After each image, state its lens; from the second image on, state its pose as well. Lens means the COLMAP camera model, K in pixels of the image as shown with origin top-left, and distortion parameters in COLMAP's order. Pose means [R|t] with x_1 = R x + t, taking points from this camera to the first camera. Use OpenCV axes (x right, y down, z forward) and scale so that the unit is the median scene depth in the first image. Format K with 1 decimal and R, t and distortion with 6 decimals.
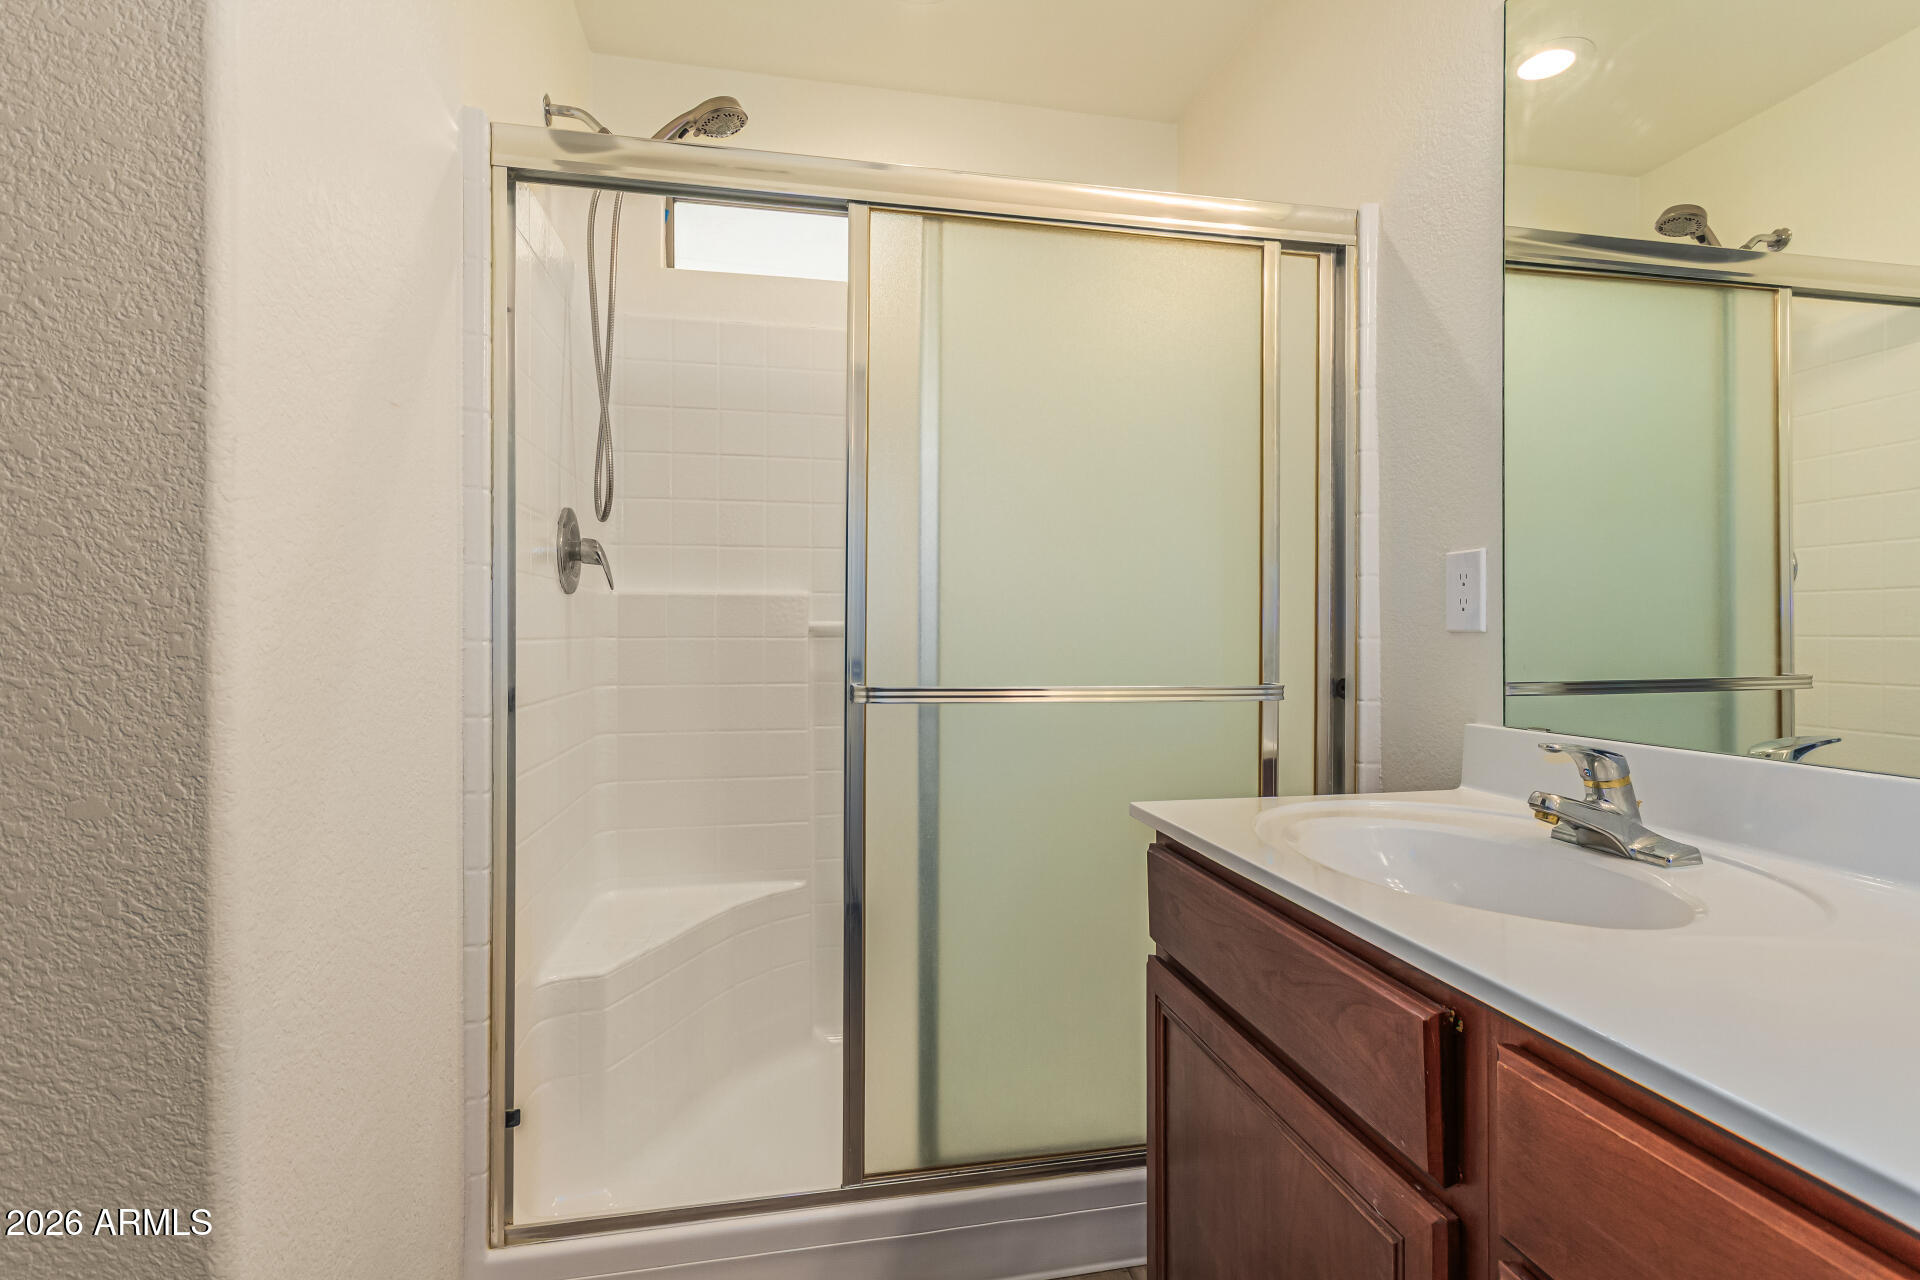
lens RADIAL K [[893.0, 0, 961.4], [0, 893.0, 632.4], [0, 0, 1]] dist [-0.001516, -0.000420]
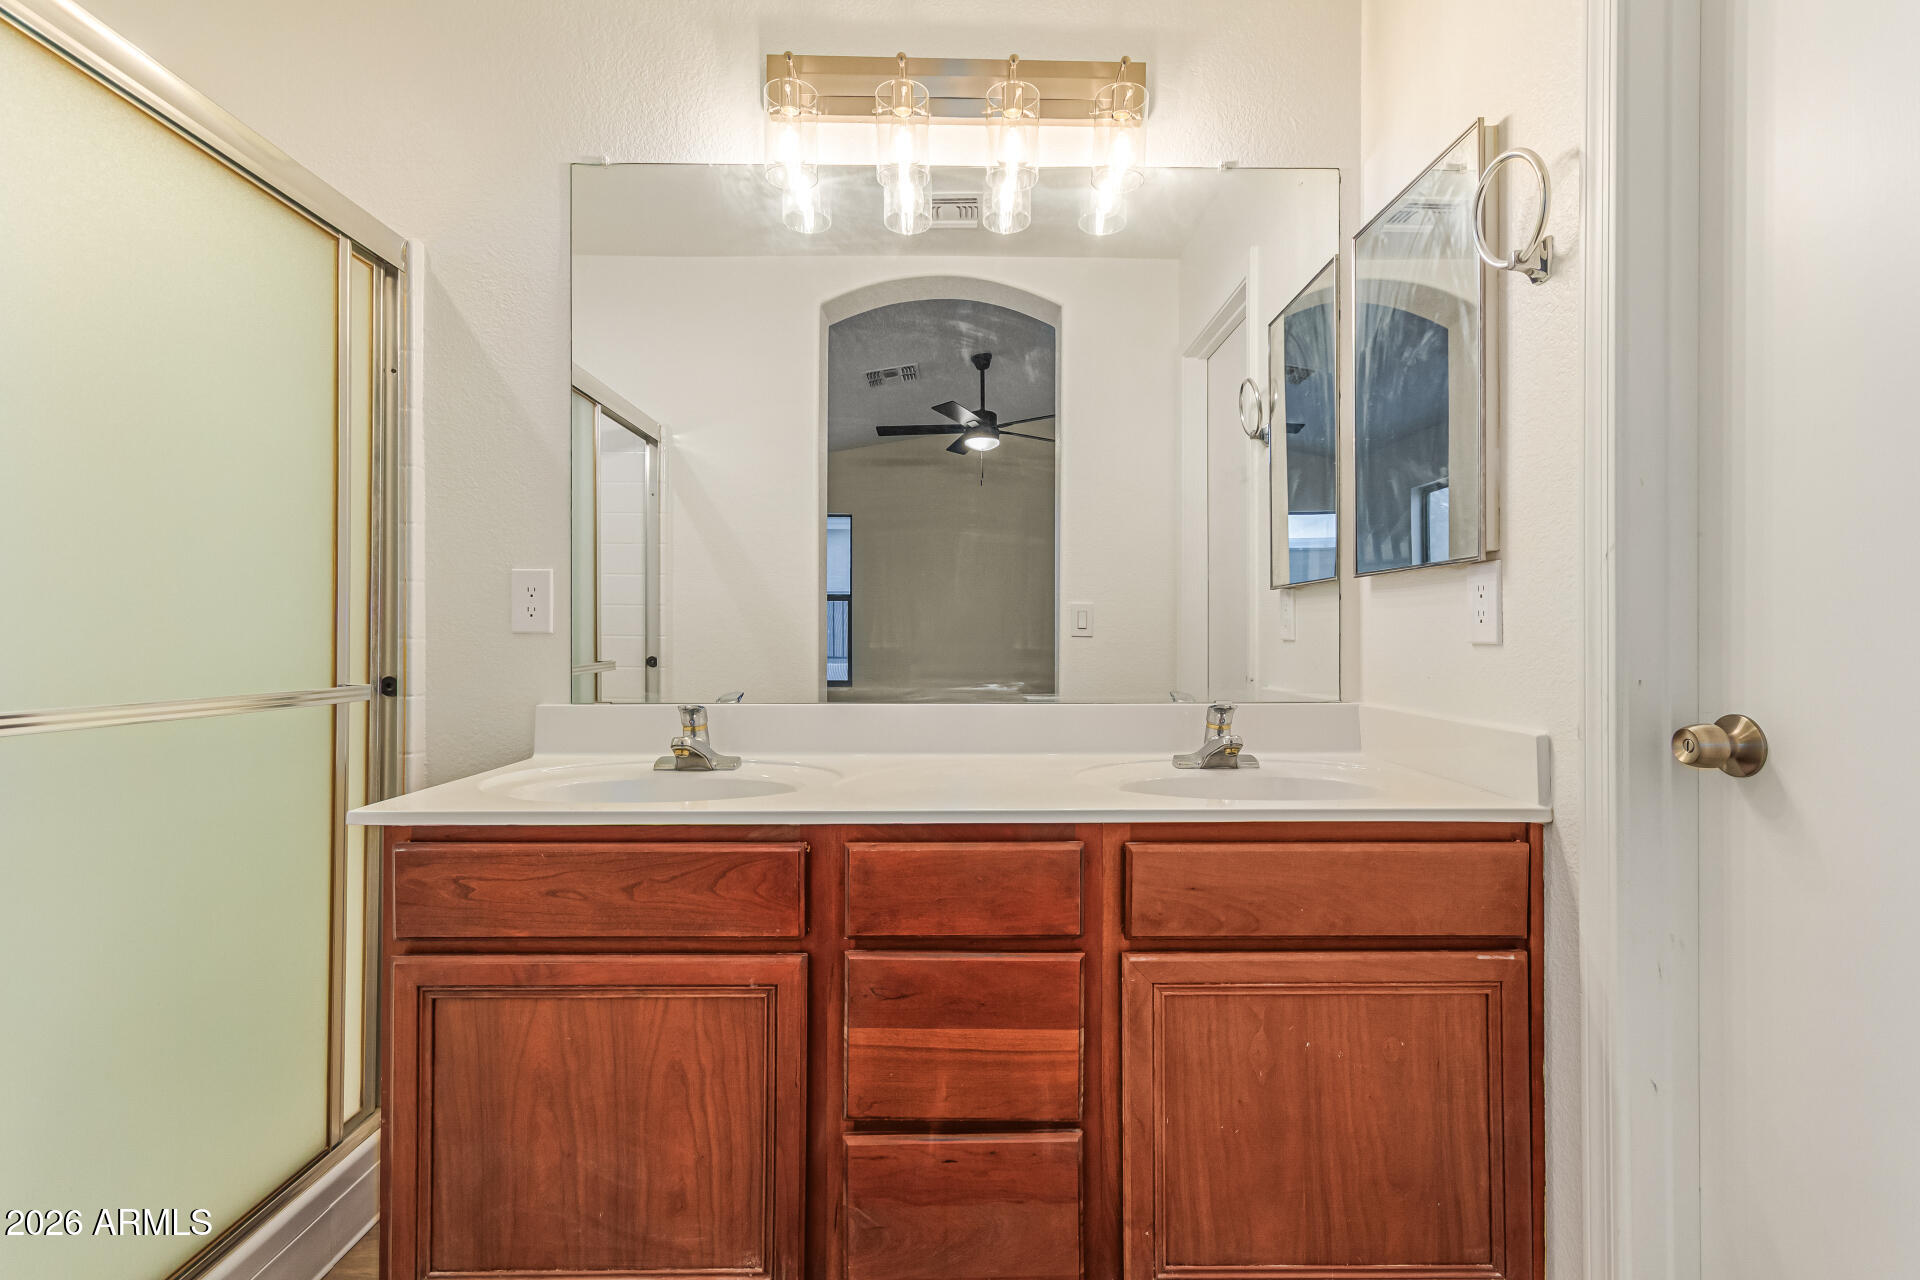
lens RADIAL K [[893.0, 0, 959.2], [0, 893.0, 636.3], [0, 0, 1]] dist [-0.001516, -0.000420]
pose [[0.188531, -0.000985, 0.982067, -0.573762], [-0.005046, 0.999985, 0.001972, -0.002128], [-0.982054, -0.005327, 0.188523, 0.166678]]
